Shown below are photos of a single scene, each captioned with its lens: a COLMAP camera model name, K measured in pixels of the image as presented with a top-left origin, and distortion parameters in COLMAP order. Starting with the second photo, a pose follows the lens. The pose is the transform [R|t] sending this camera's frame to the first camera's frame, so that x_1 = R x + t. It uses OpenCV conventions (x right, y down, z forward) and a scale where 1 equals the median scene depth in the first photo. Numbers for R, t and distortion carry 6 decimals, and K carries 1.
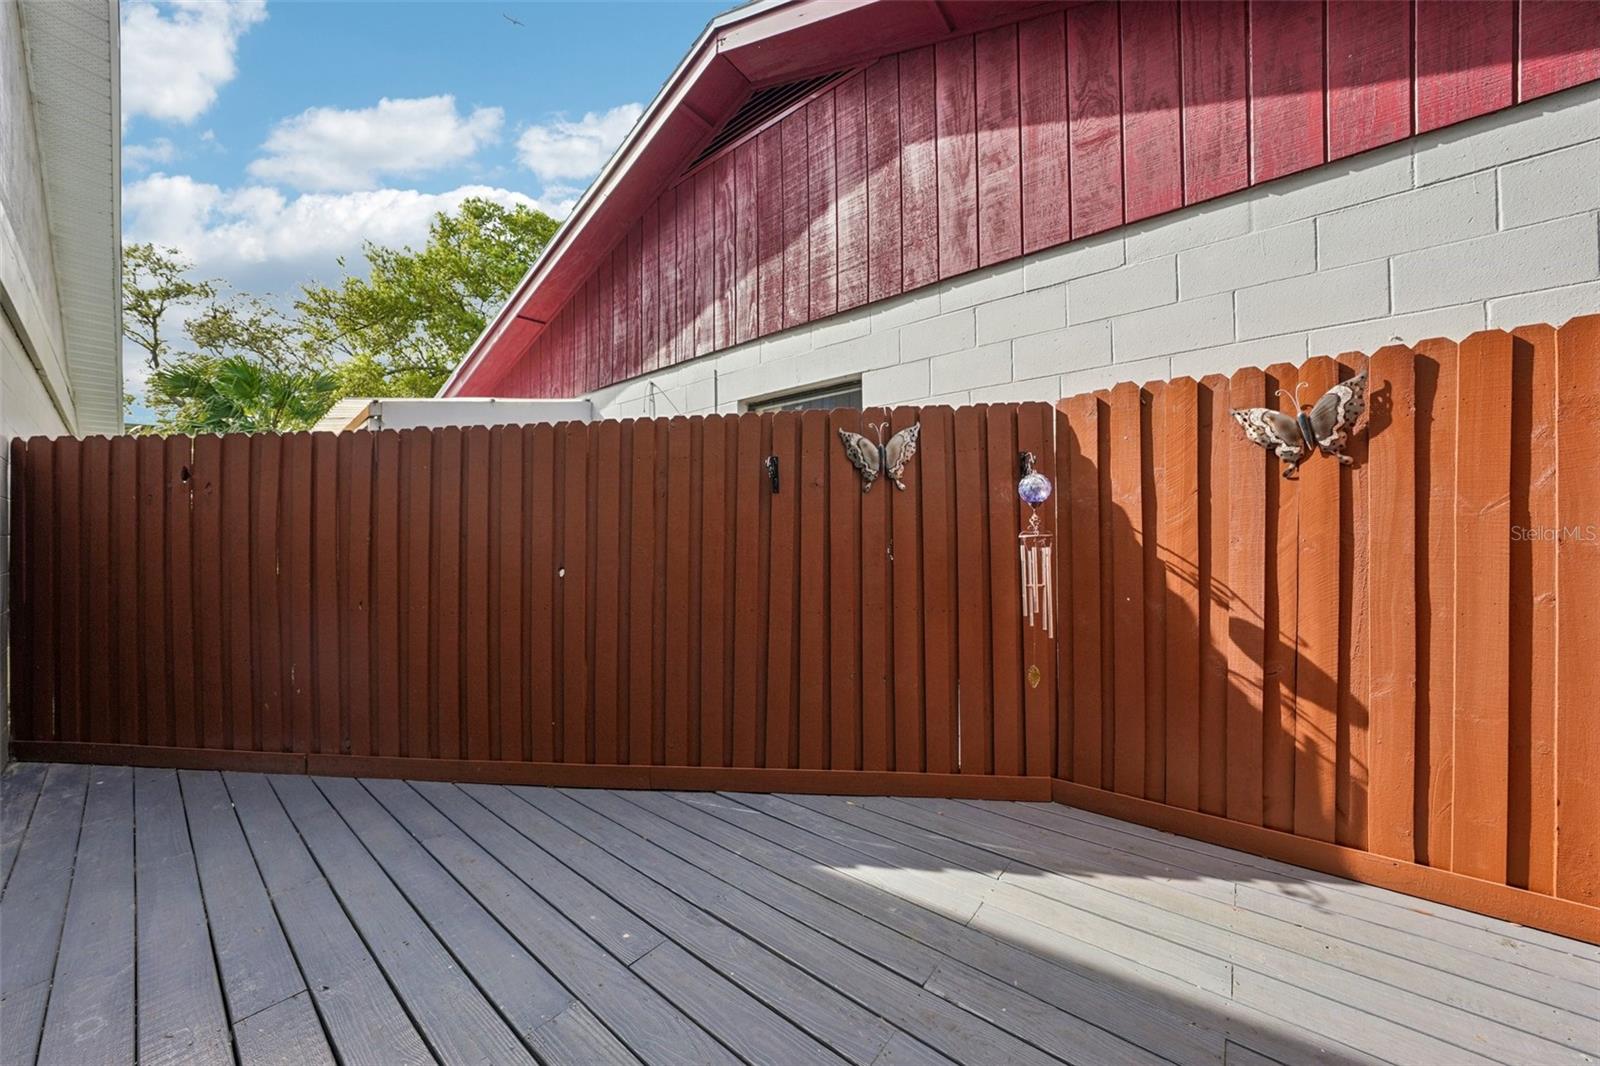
lens RADIAL K [[556.7, 0, 787.6], [0, 556.7, 530.3], [0, 0, 1]] dist [-0.026947, 0.000049]
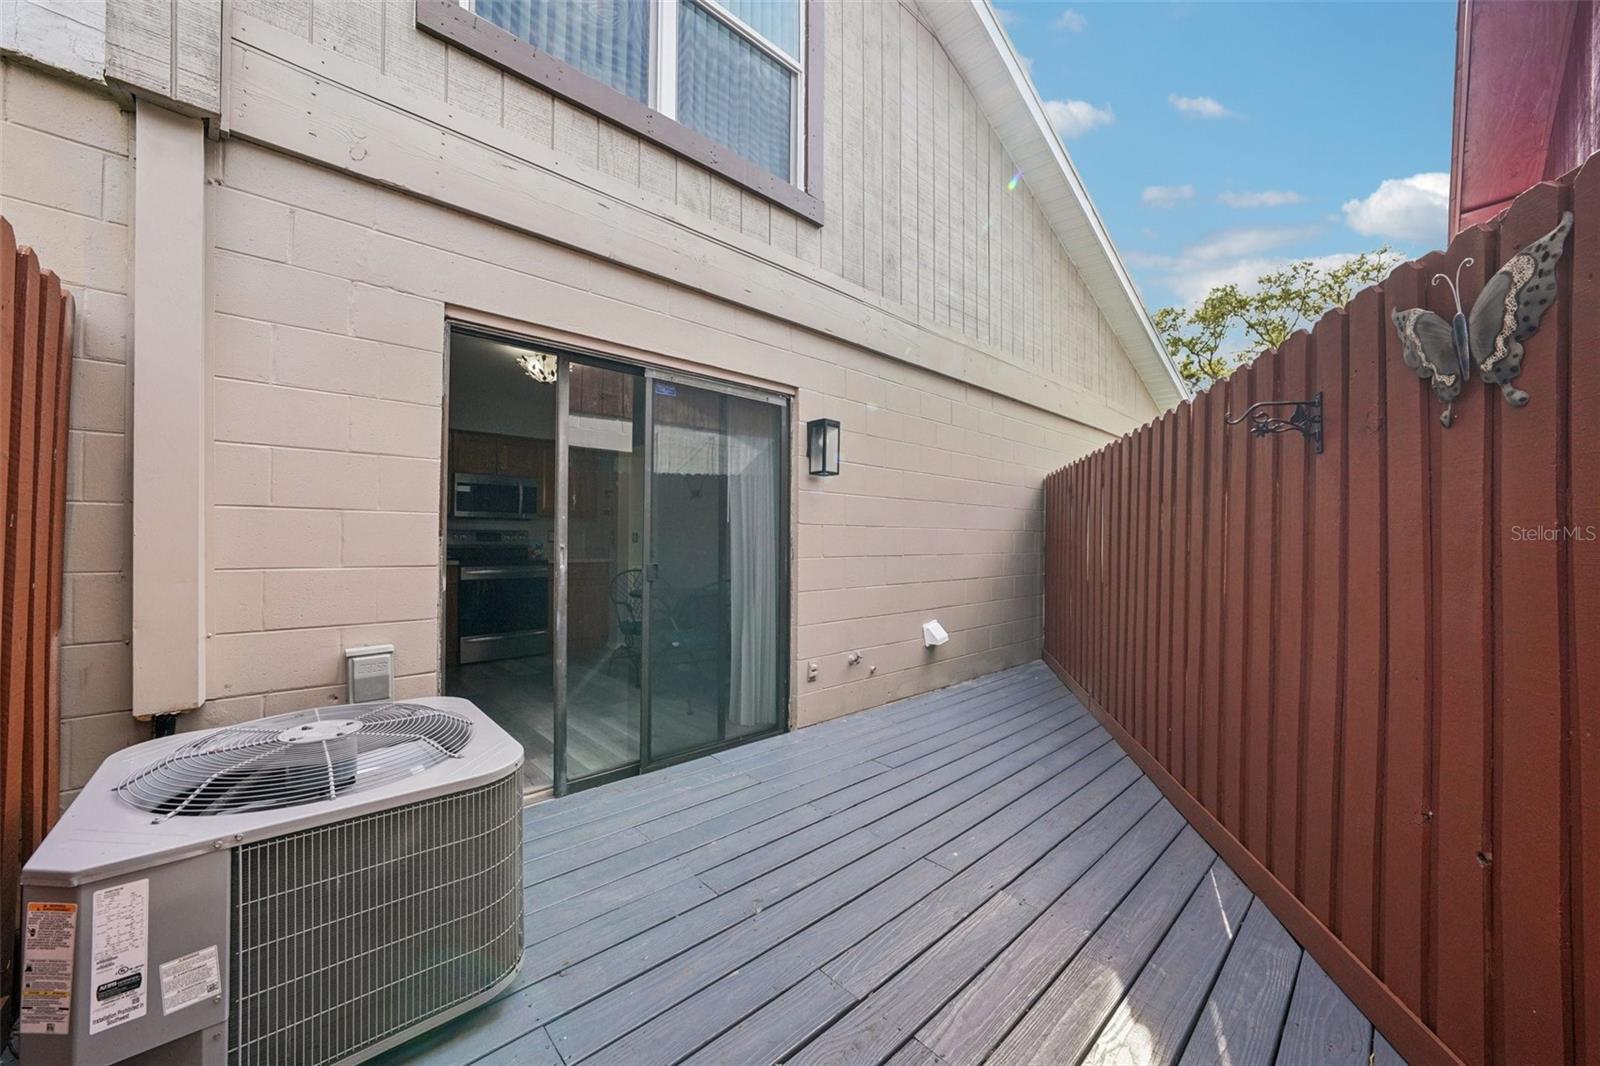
lens RADIAL K [[594.5, 0, 793.4], [0, 594.5, 538.7], [0, 0, 1]] dist [-0.024140, 0.006712]
pose [[-0.150119, 0.010508, -0.988612, 0.718532], [0.010112, 0.999908, 0.009093, 0.012984], [0.988616, -0.008632, -0.150212, 0.572925]]
